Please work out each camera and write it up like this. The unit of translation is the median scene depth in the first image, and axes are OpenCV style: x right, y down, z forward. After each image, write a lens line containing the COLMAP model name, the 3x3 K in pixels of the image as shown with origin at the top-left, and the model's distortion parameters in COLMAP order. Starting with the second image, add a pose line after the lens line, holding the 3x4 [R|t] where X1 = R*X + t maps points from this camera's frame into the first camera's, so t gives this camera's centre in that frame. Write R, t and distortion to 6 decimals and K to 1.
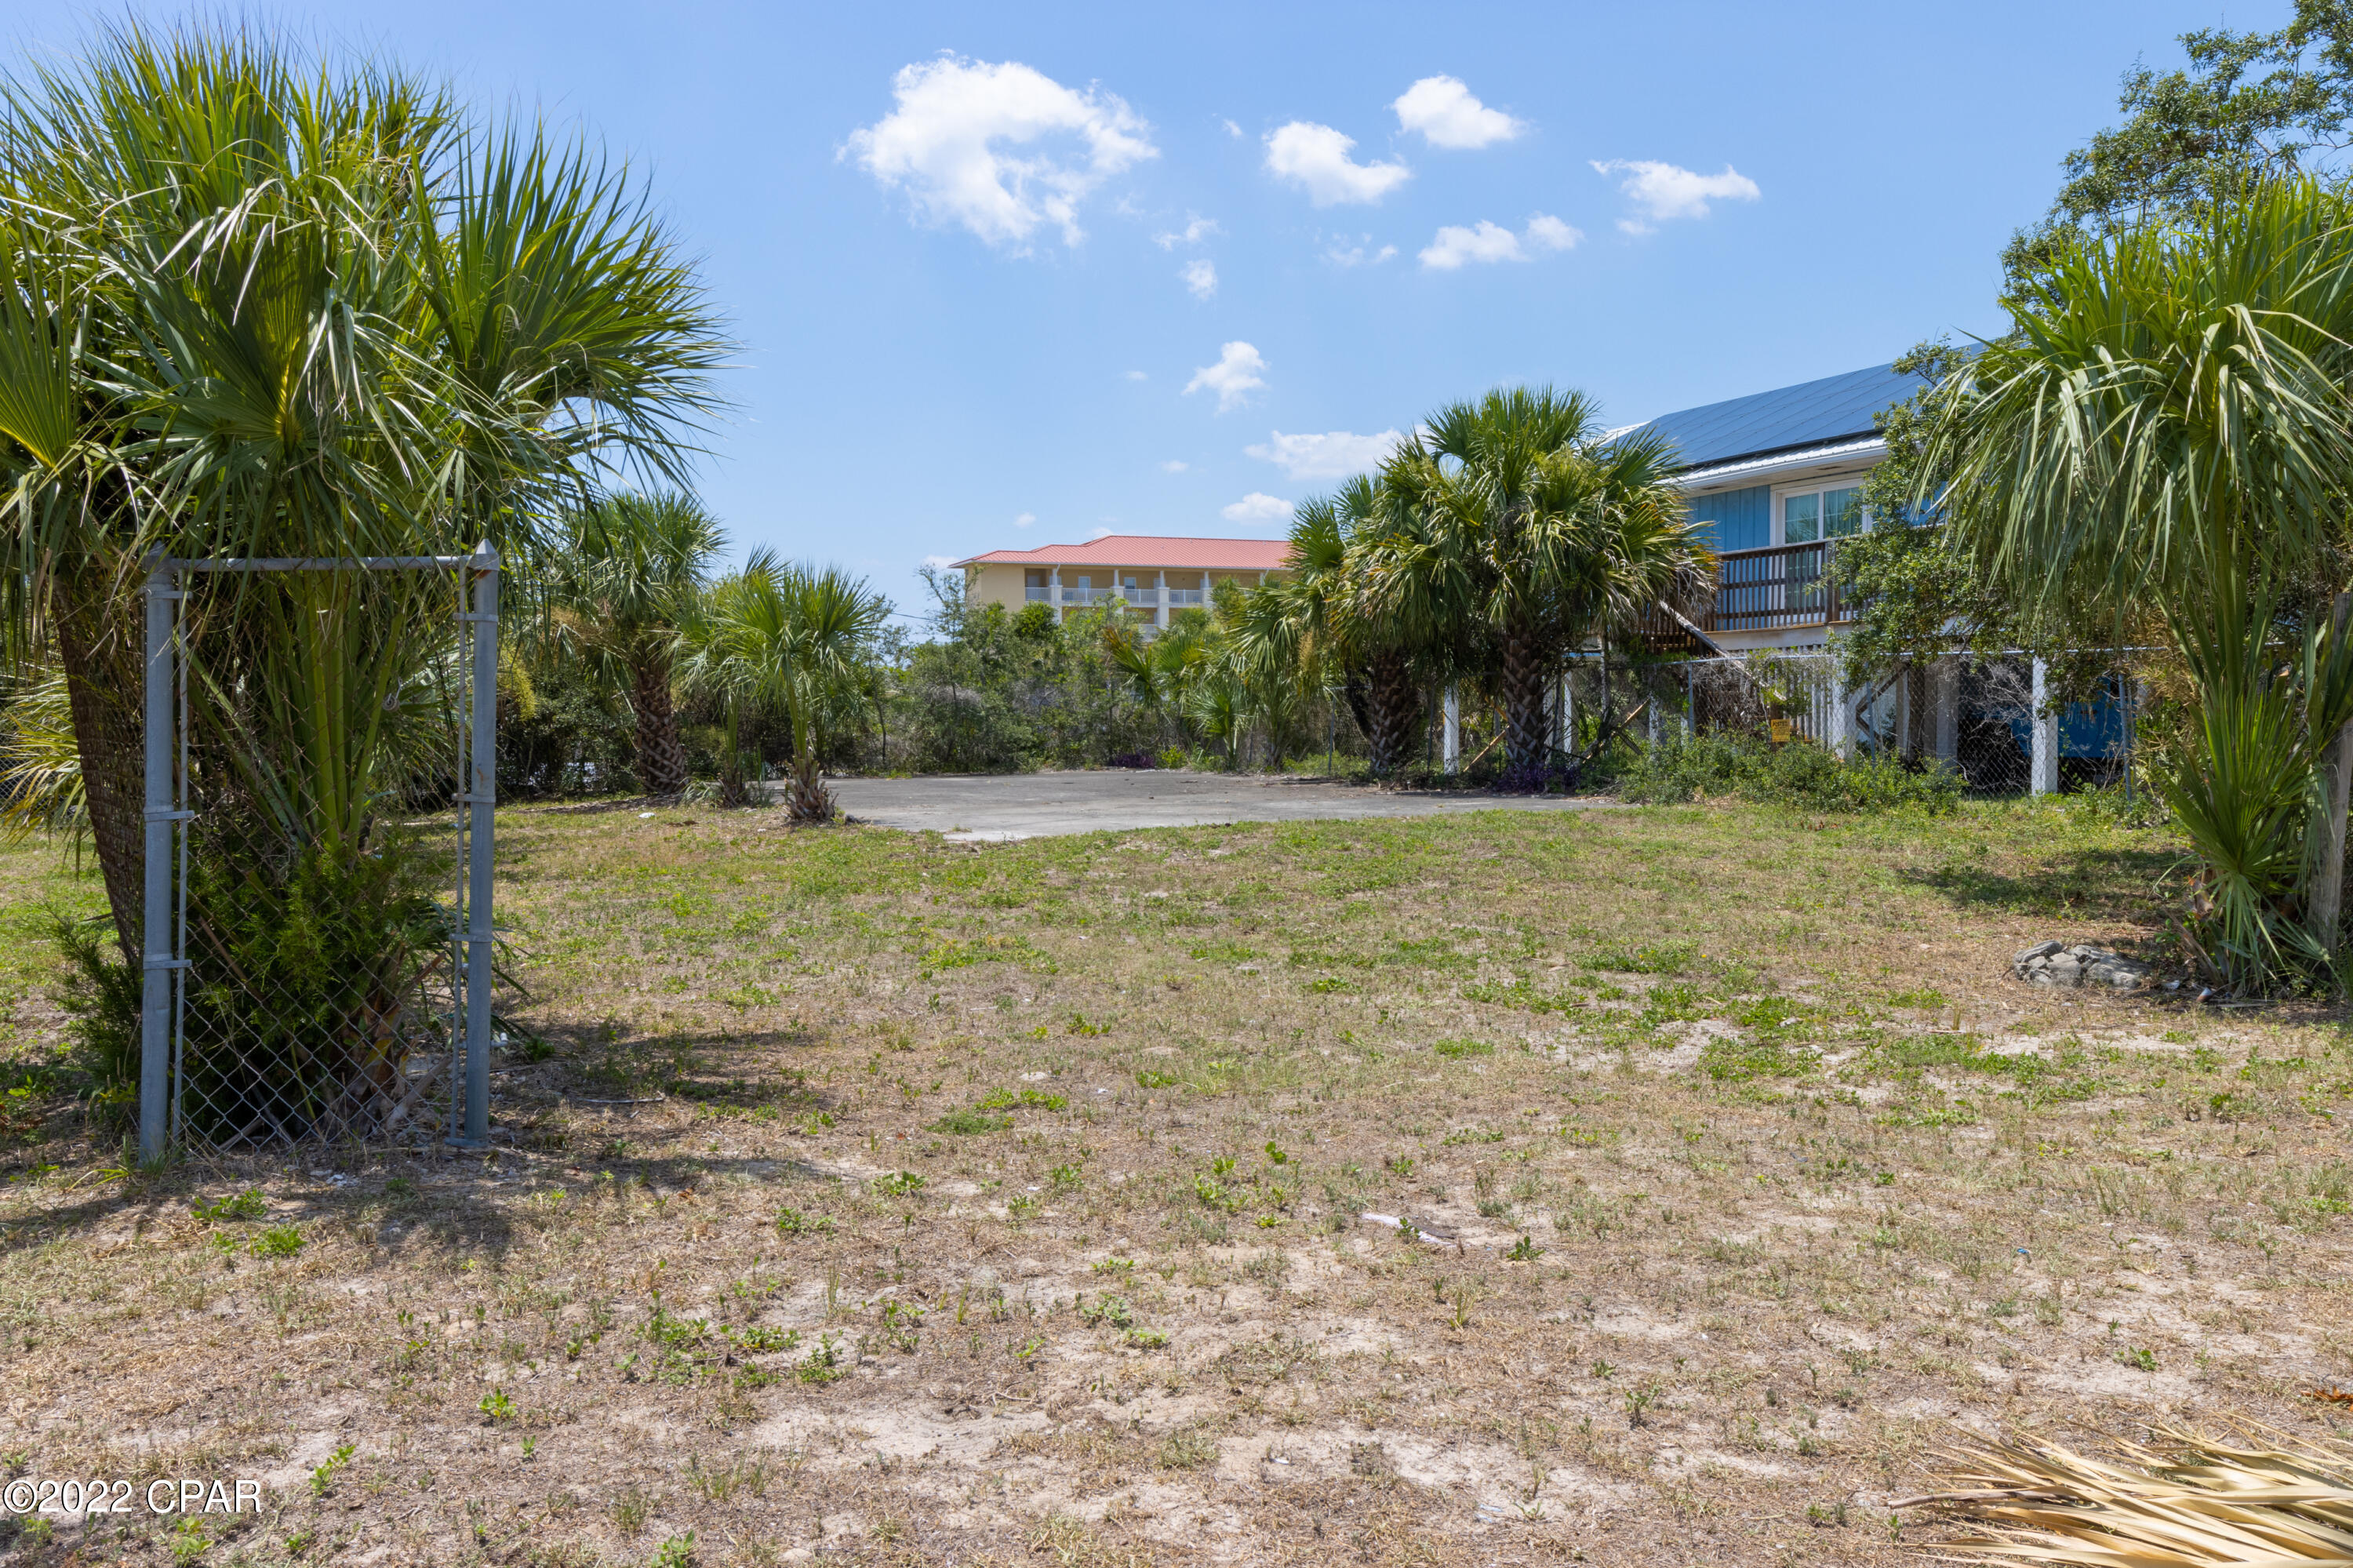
lens RADIAL K [[1791.2, 0, 1163.6], [0, 1791.2, 759.3], [0, 0, 1]] dist [0.007537, 0.000019]
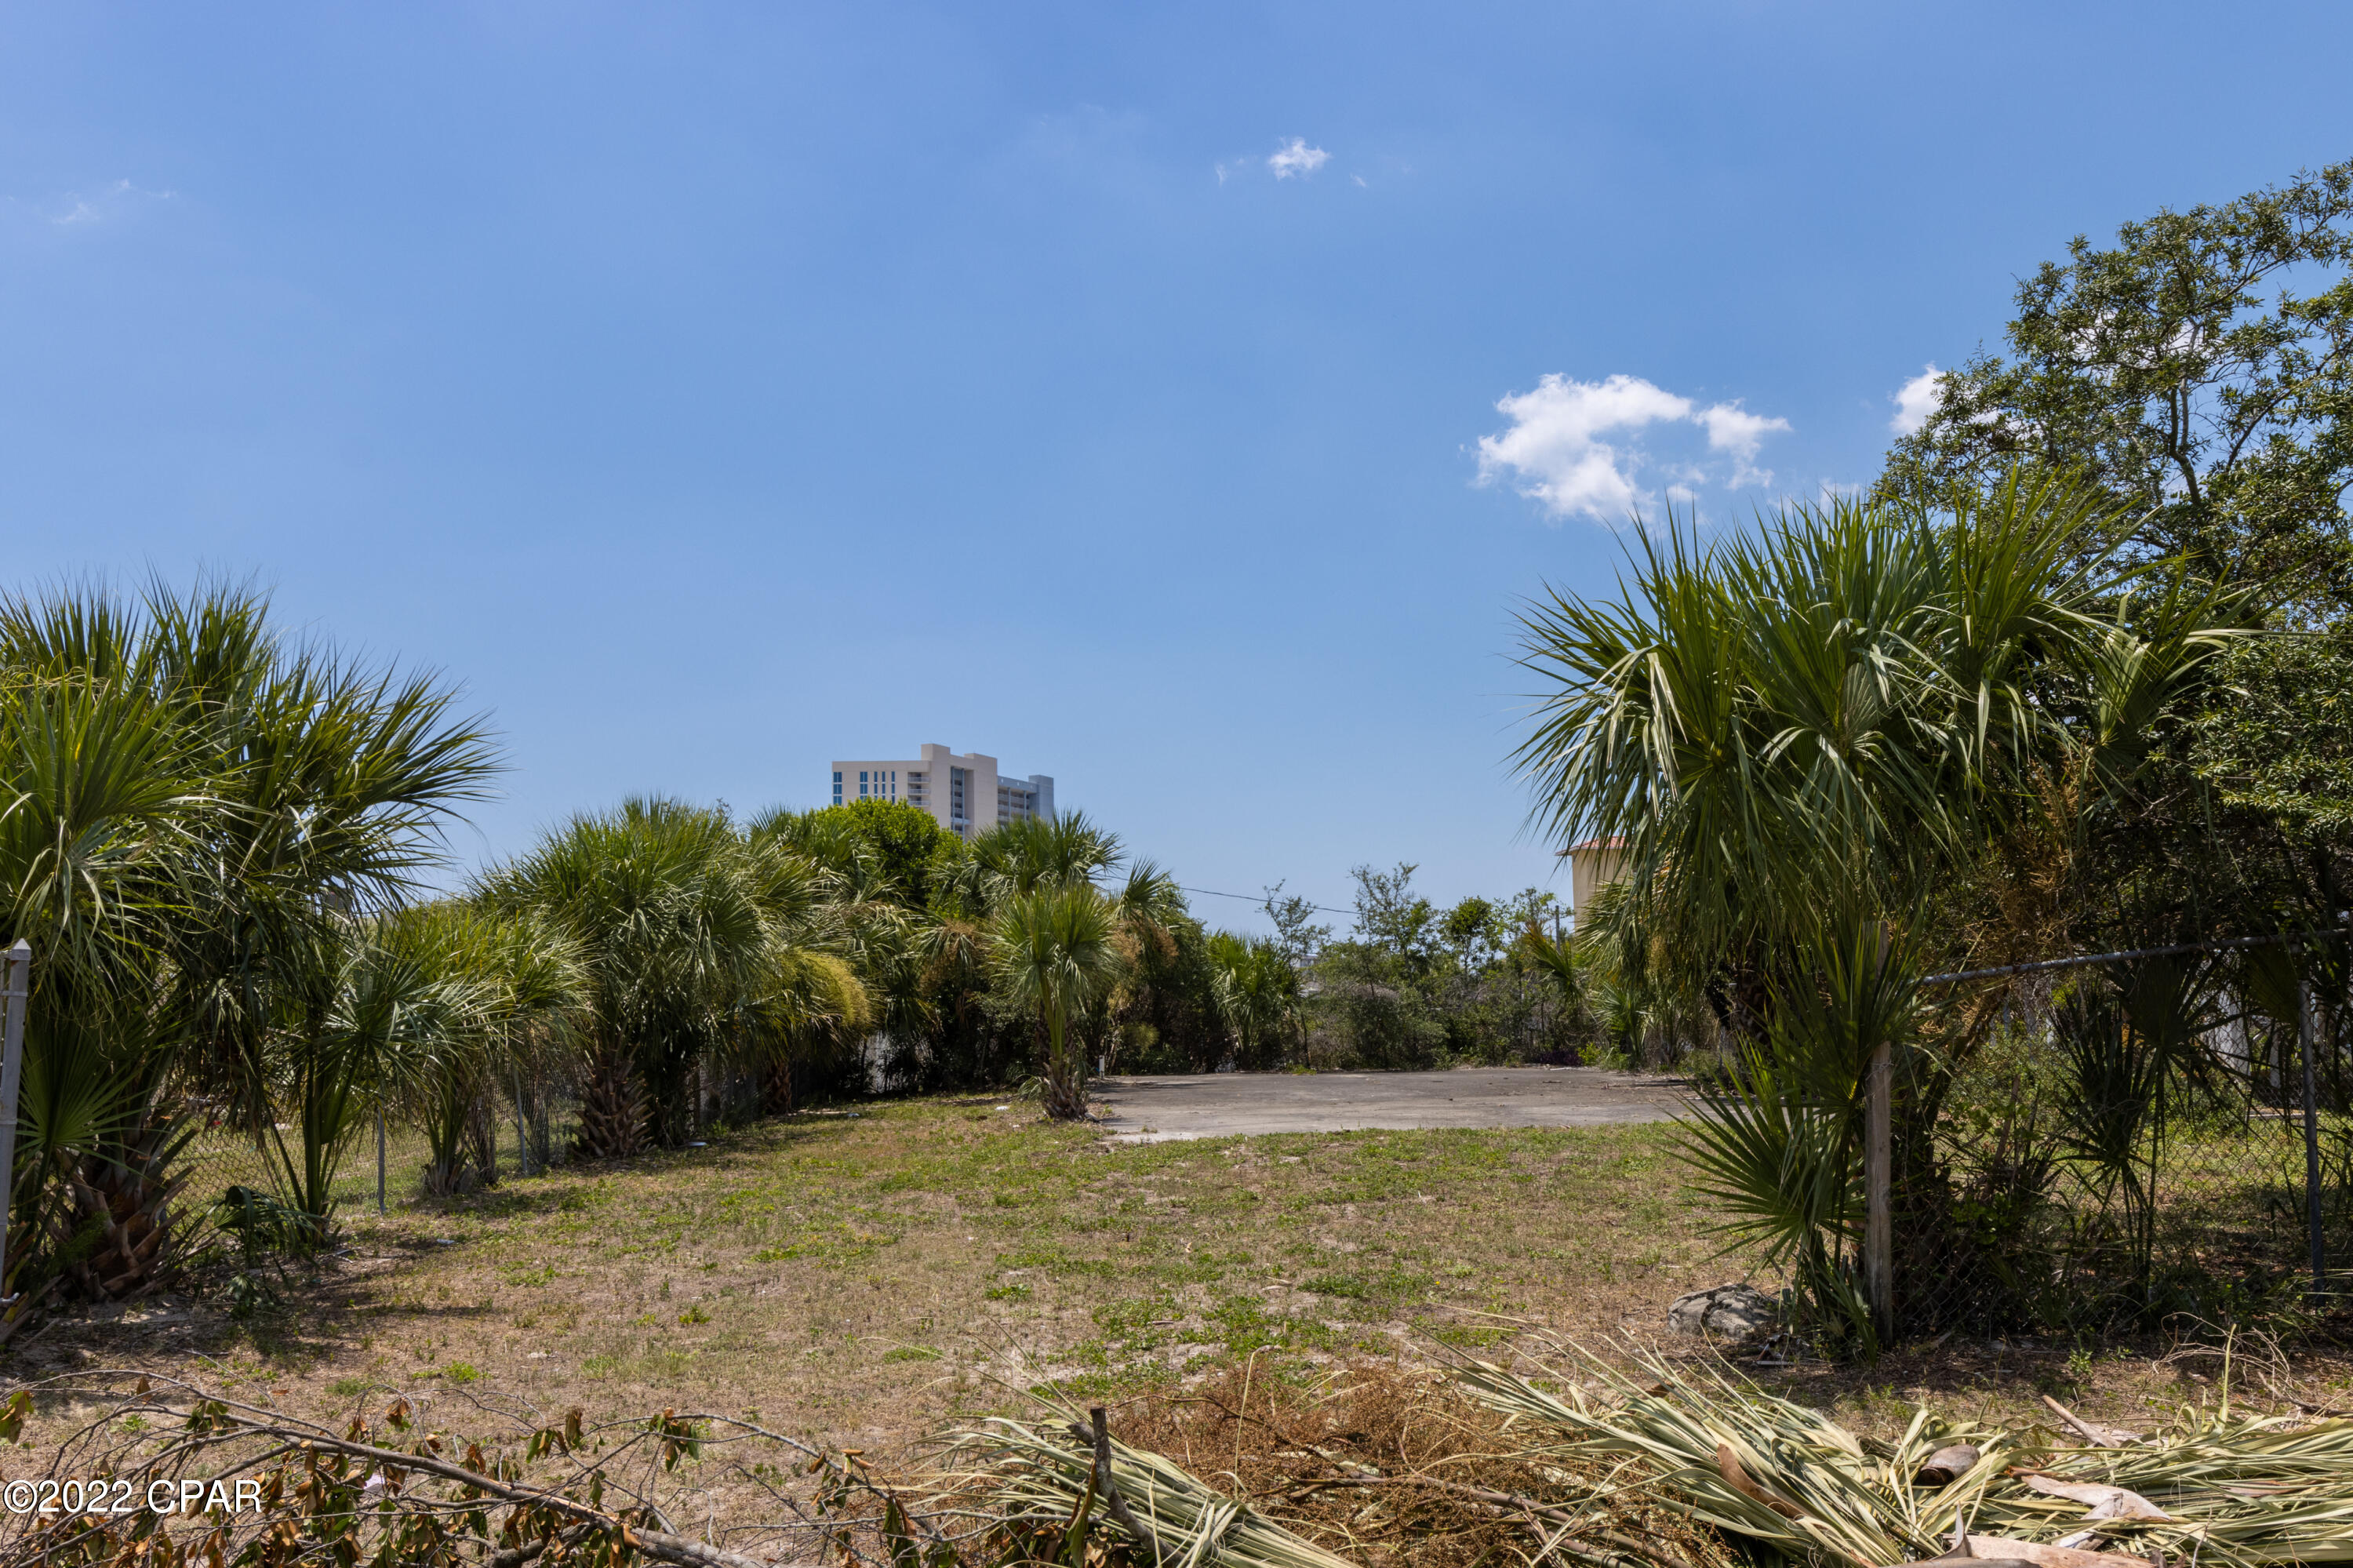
lens RADIAL K [[1791.2, 0, 1163.6], [0, 1791.2, 759.3], [0, 0, 1]] dist [0.007537, 0.000019]
pose [[0.933158, -0.054213, -0.355354, 0.588407], [-0.002880, 0.987402, -0.158202, -0.020764], [0.359454, 0.148651, 0.921247, -0.026459]]
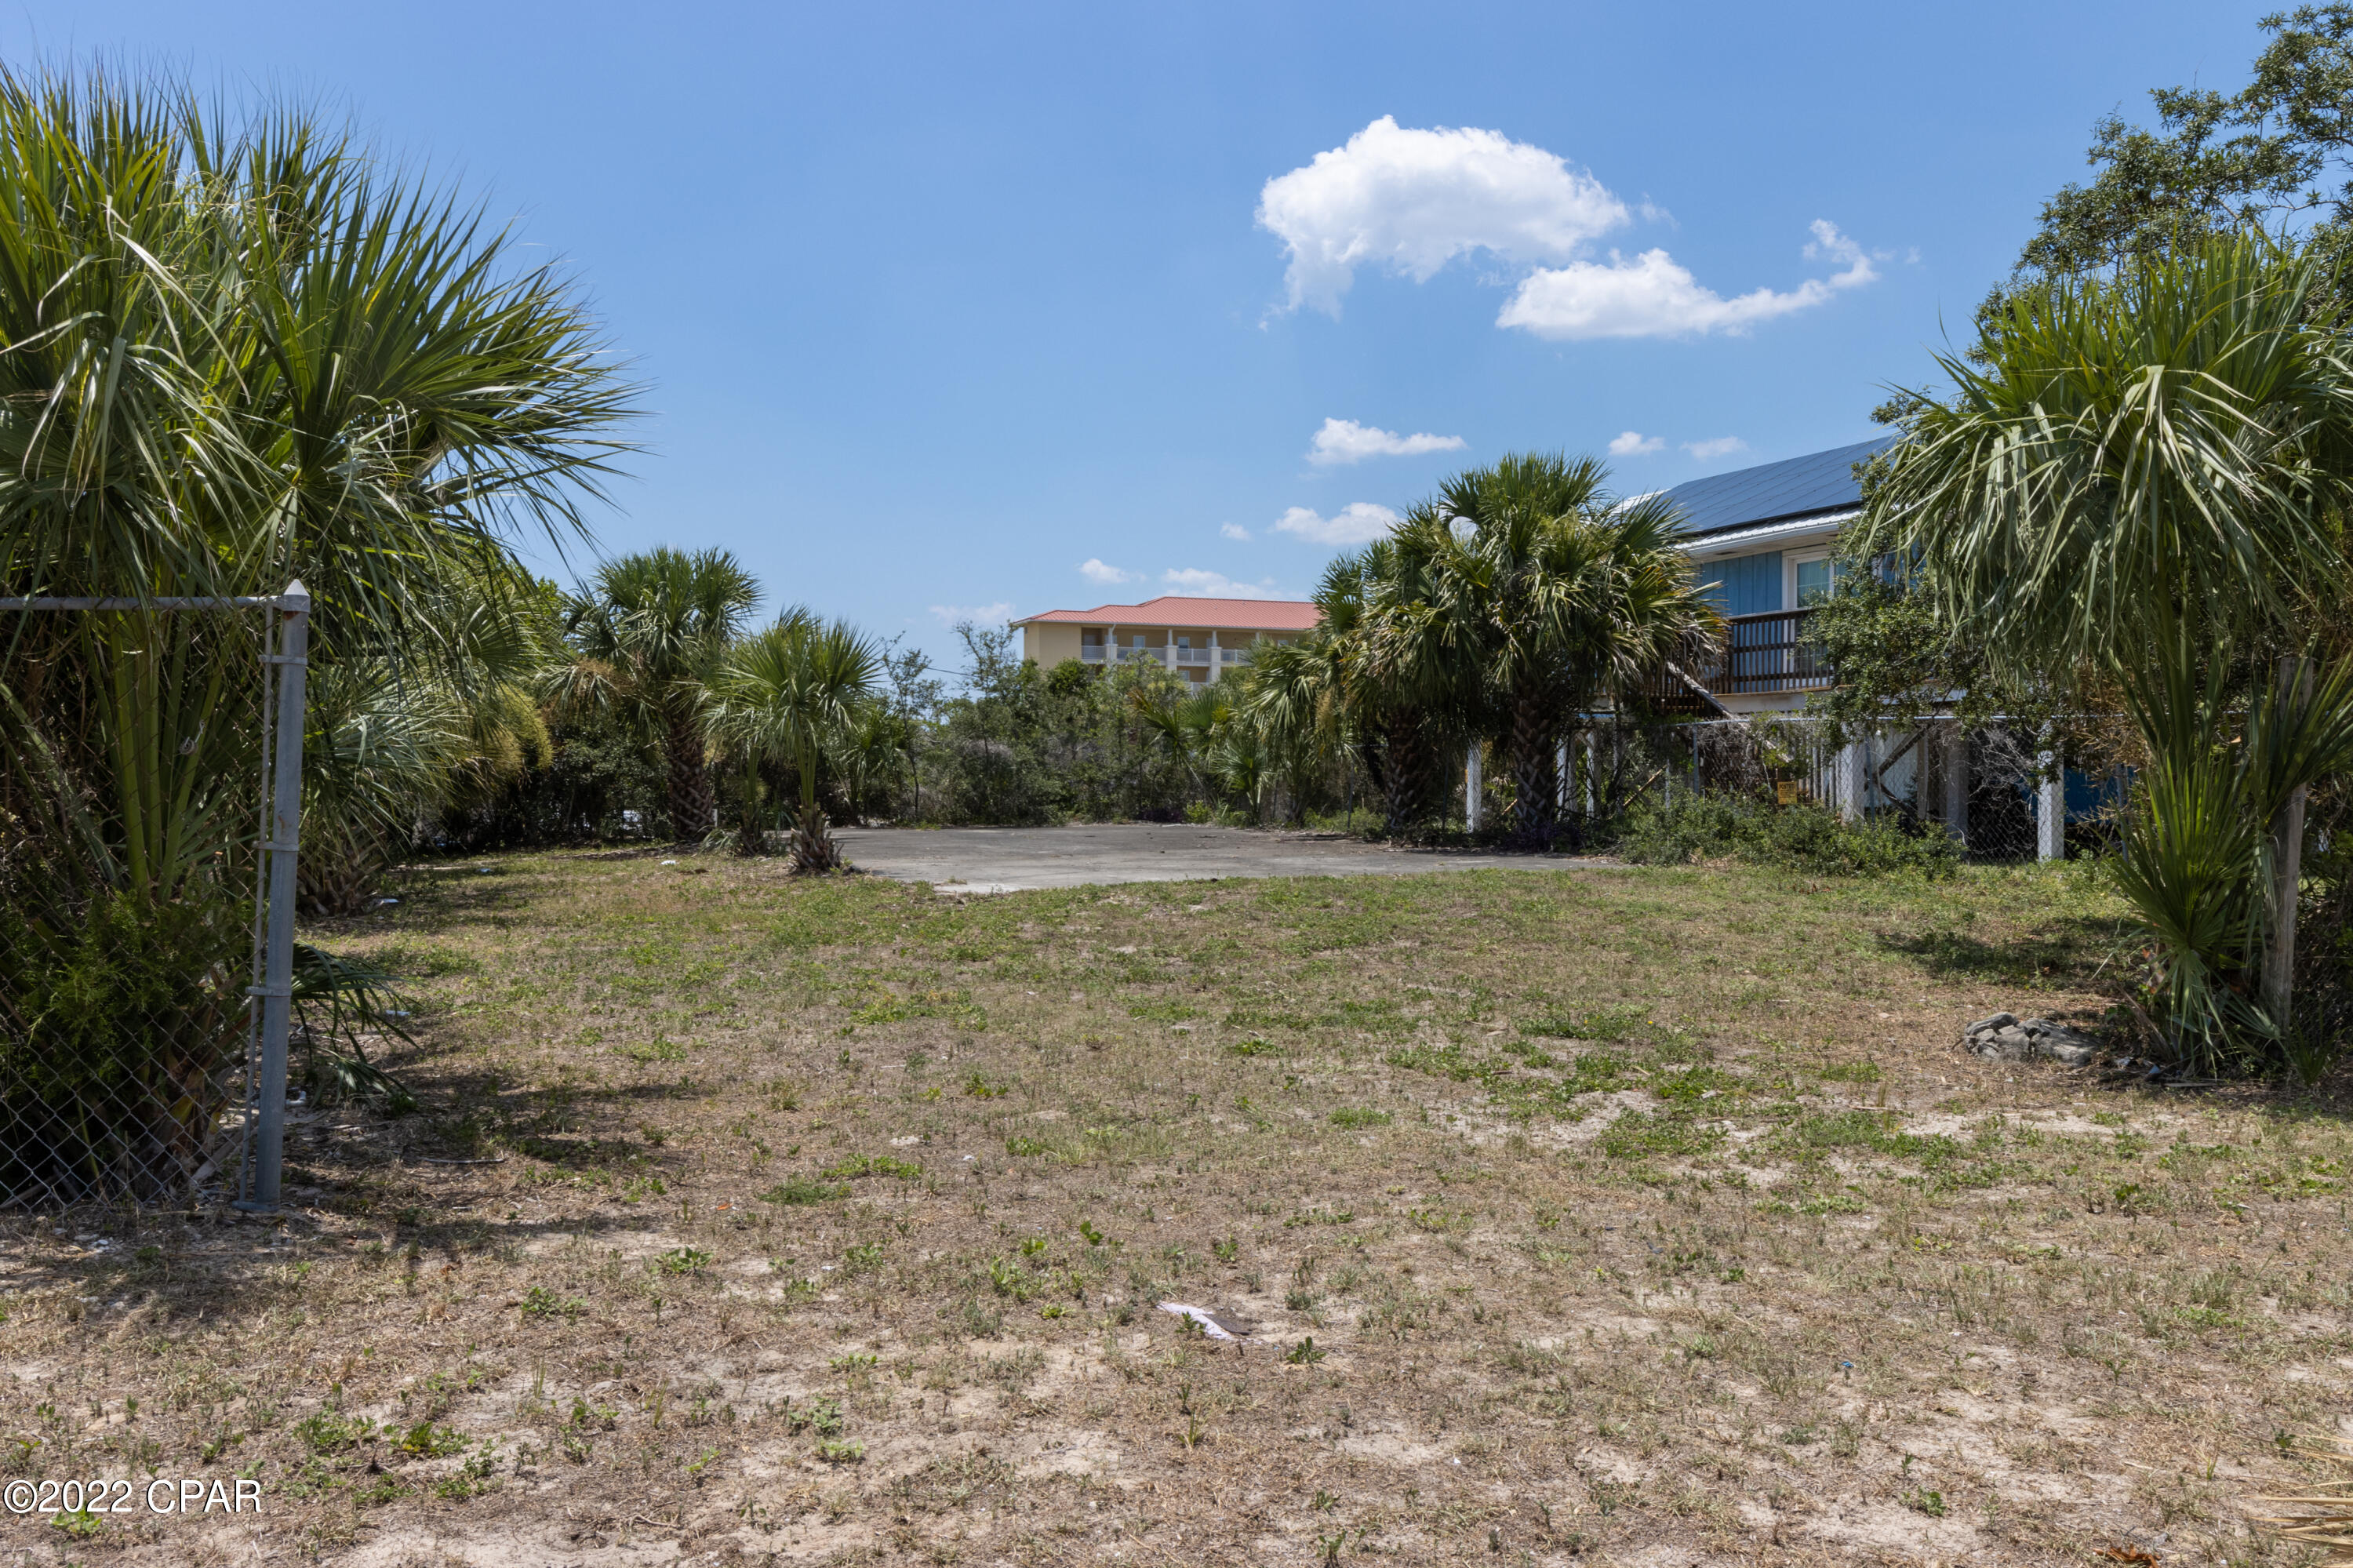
lens RADIAL K [[1739.0, 0, 1177.8], [0, 1739.0, 741.2], [0, 0, 1]] dist [0.008262, -0.000647]
pose [[0.999611, 0.011167, -0.025545, 0.073699], [-0.012222, 0.999062, -0.041538, -0.000983], [0.025057, 0.041834, 0.998810, 0.043233]]
